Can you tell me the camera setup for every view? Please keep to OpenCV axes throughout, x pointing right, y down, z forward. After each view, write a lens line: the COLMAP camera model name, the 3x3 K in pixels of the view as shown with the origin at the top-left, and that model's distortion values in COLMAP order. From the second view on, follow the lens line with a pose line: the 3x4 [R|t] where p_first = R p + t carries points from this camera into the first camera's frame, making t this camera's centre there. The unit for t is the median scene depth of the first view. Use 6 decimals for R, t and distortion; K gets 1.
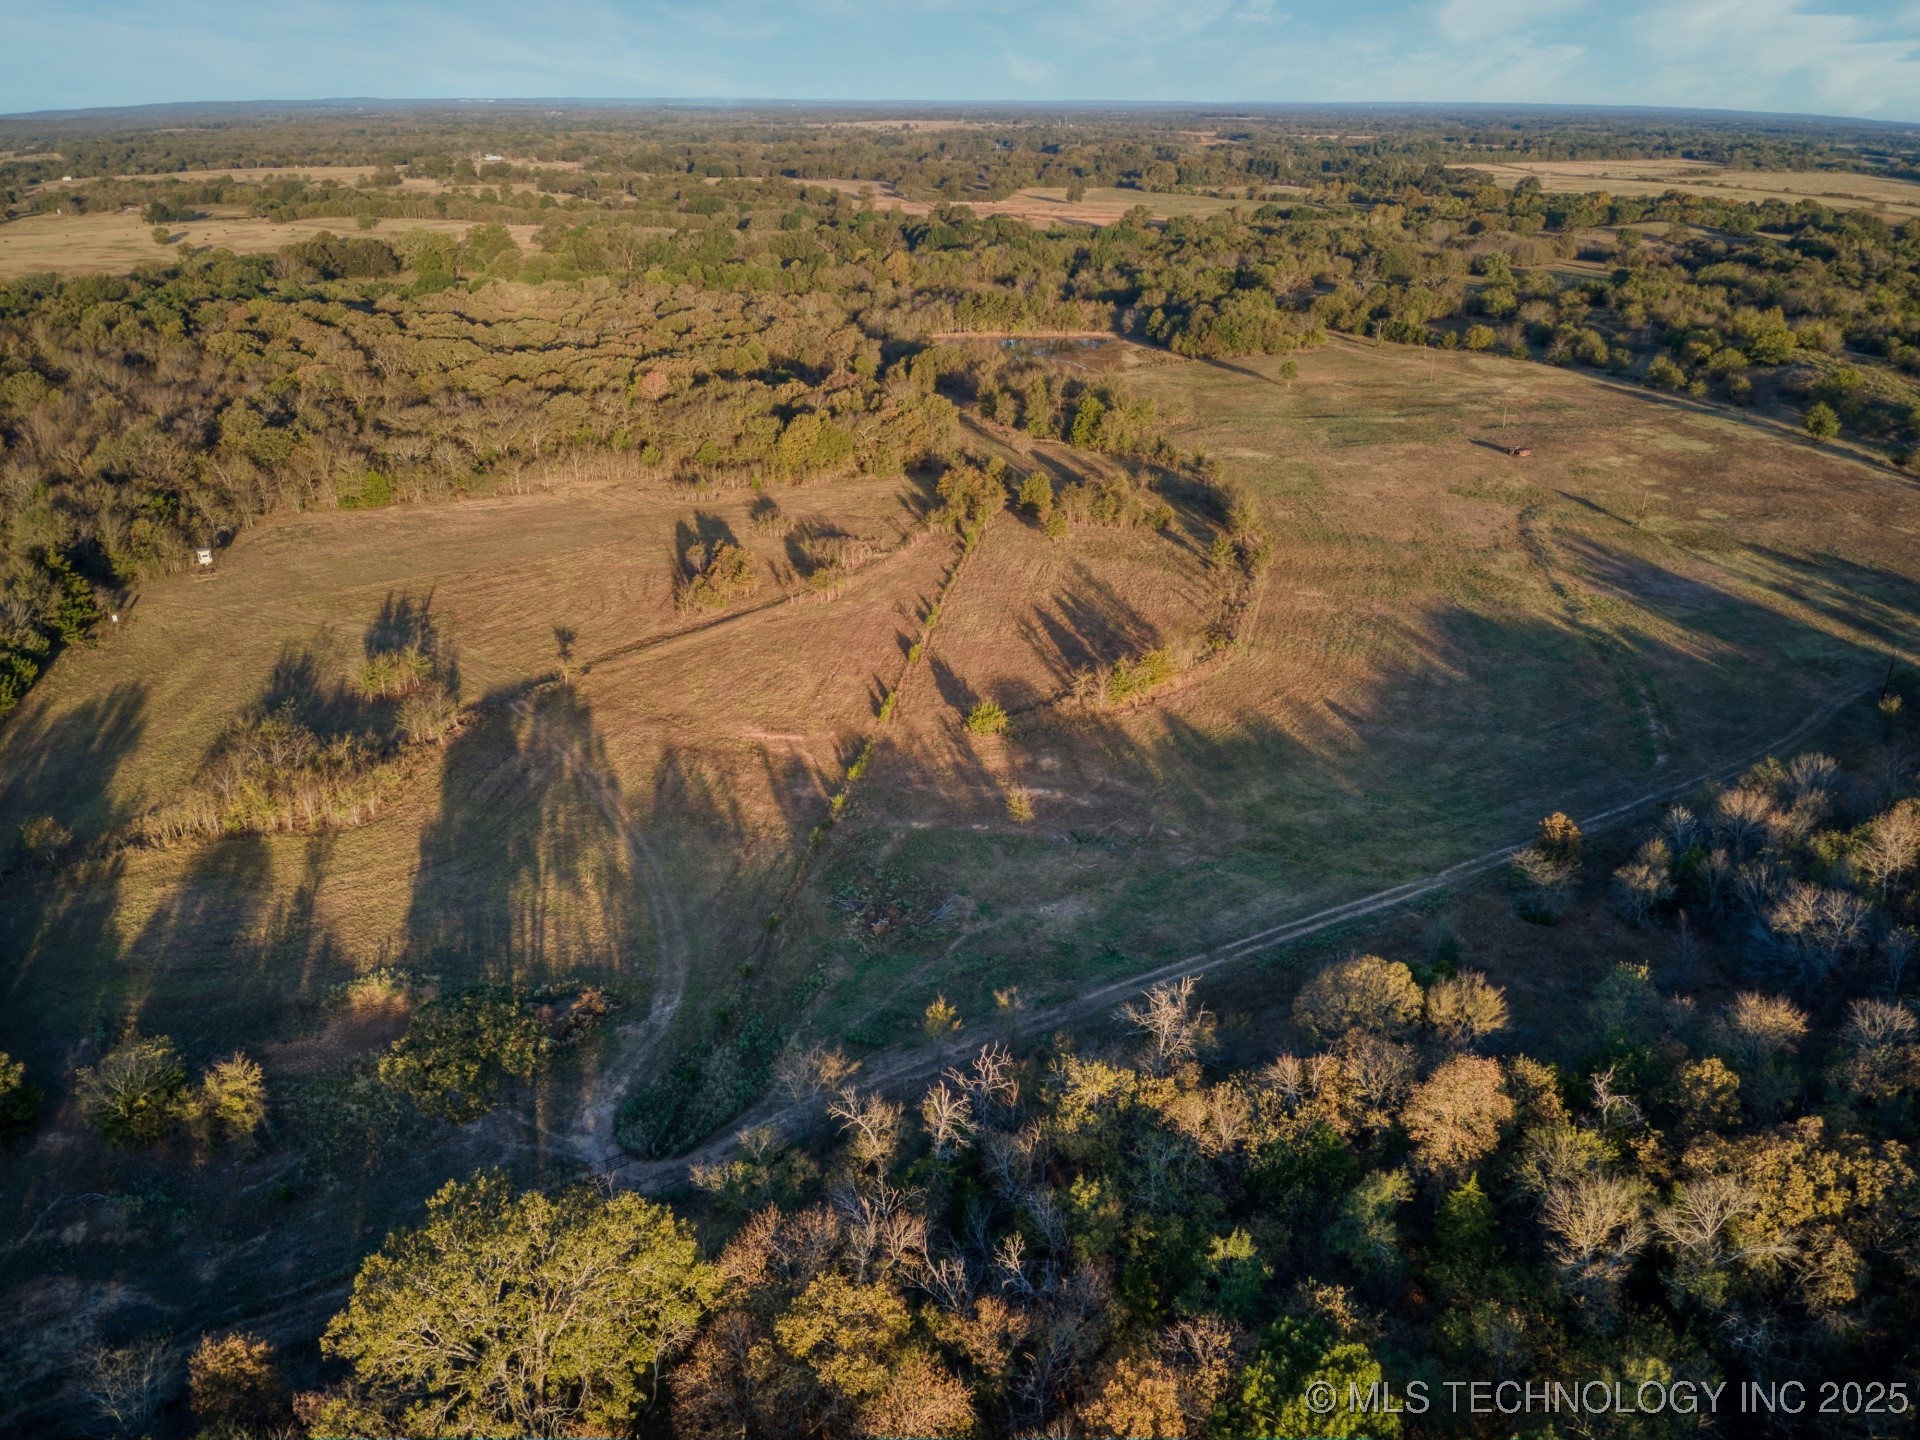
lens RADIAL K [[1396.2, 0, 955.8], [0, 1396.2, 713.5], [0, 0, 1]] dist [0.094291, -0.192416]
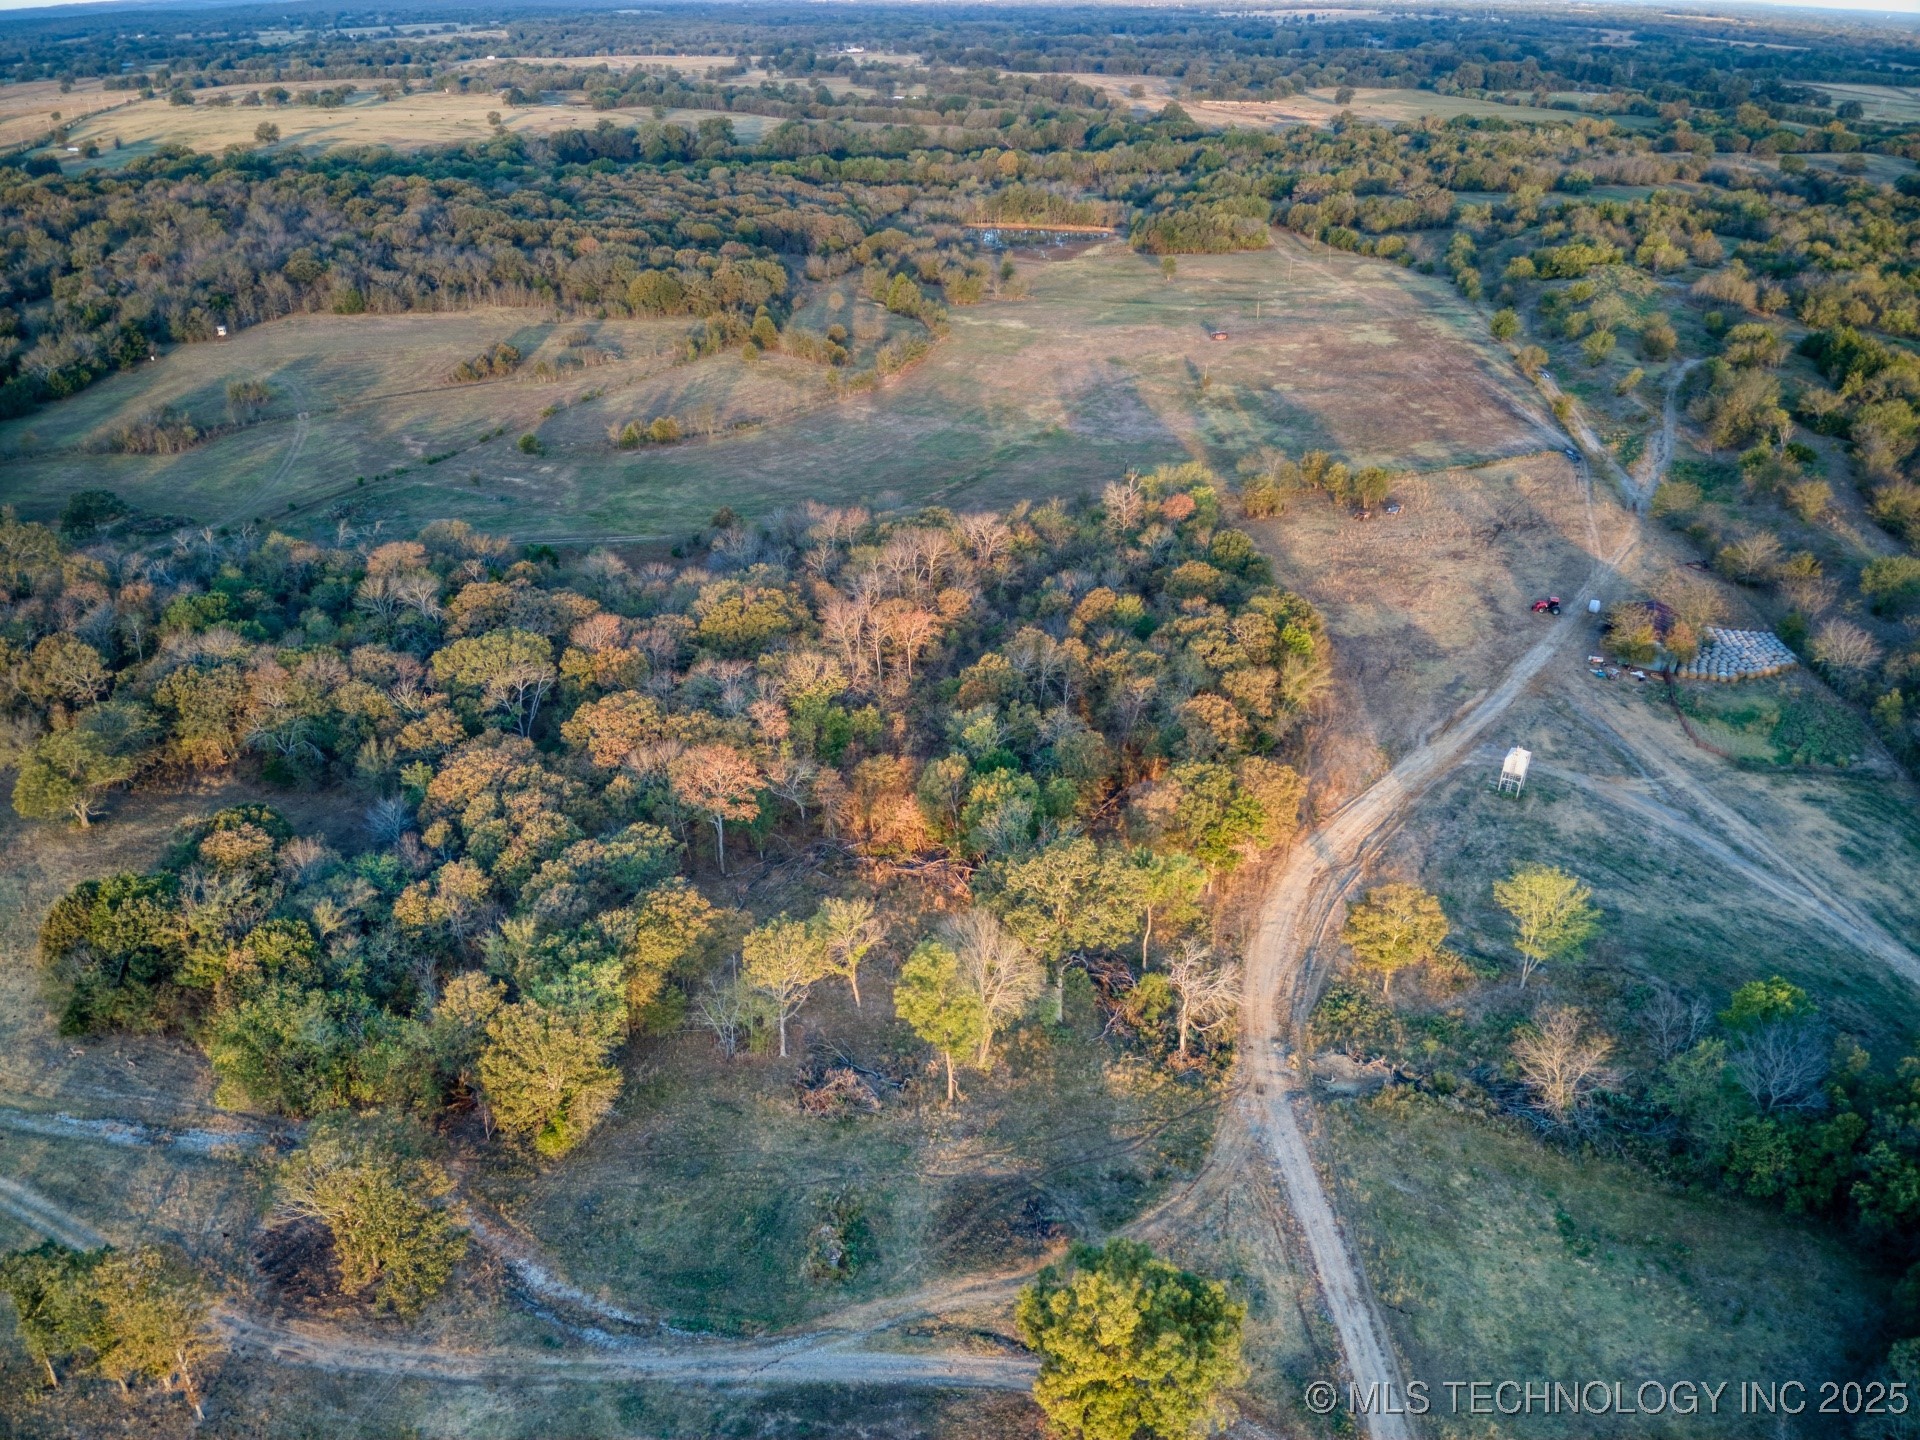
lens RADIAL K [[1409.3, 0, 952.9], [0, 1409.3, 710.2], [0, 0, 1]] dist [0.070724, -0.168636]
pose [[0.955453, 0.131607, -0.264177, 0.257822], [-0.114163, 0.990203, 0.080401, 0.032988], [0.272171, -0.046660, 0.961117, -0.136278]]
